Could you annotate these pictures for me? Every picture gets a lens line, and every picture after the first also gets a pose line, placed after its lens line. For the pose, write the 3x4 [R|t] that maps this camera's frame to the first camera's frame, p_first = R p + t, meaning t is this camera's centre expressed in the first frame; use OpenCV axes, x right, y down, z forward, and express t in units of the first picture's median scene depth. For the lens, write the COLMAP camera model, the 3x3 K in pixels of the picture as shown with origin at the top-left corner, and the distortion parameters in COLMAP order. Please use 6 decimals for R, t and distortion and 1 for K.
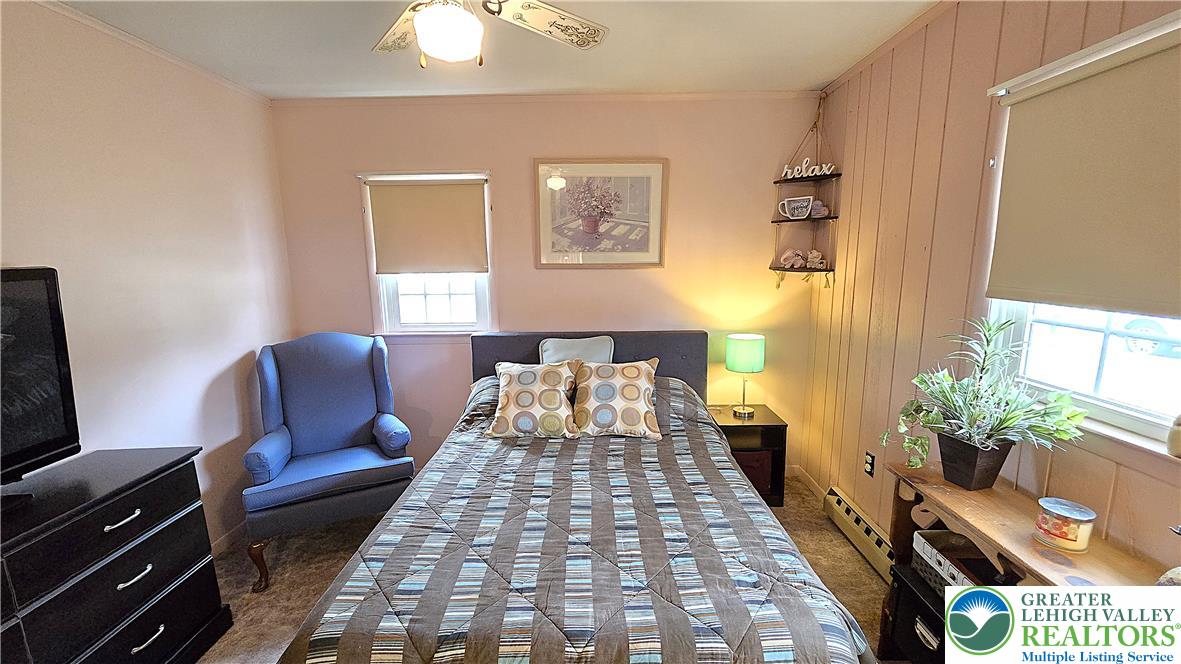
lens RADIAL K [[489.7, 0, 592.0], [0, 489.7, 337.6], [0, 0, 1]] dist [0.001825, -0.000209]
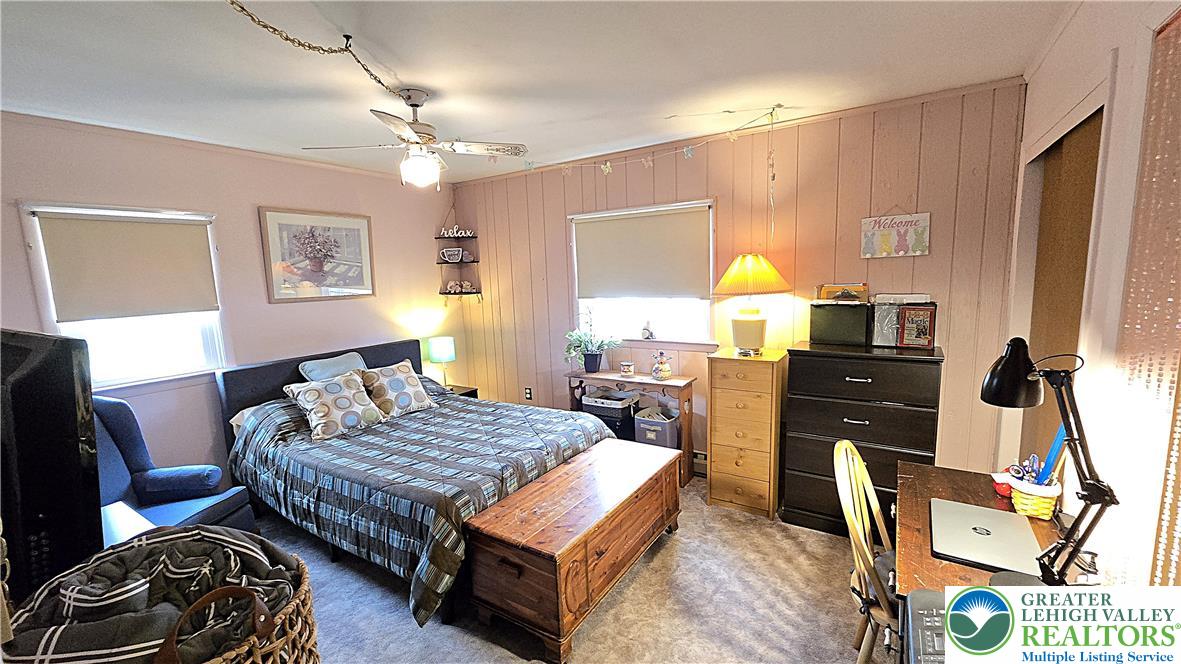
lens RADIAL K [[489.7, 0, 601.3], [0, 489.7, 333.5], [0, 0, 1]] dist [0.001825, -0.000209]
pose [[0.521640, -0.115243, 0.845346, -0.793338], [0.170185, 0.984978, 0.029262, 0.023879], [-0.836019, 0.128601, 0.533416, -0.243578]]
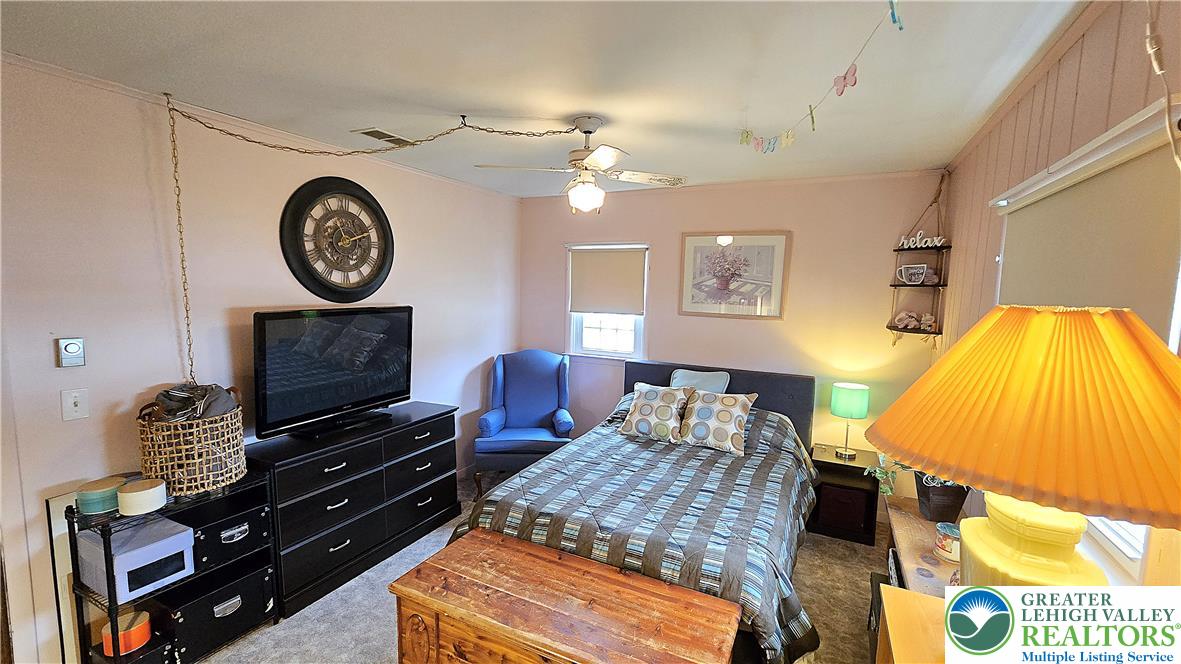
lens RADIAL K [[489.7, 0, 591.3], [0, 489.7, 334.9], [0, 0, 1]] dist [0.001825, -0.000209]
pose [[0.899446, 0.075785, -0.430410, 0.288573], [-0.104212, 0.993633, -0.042821, -0.009713], [0.424424, 0.083369, 0.901617, -0.317775]]
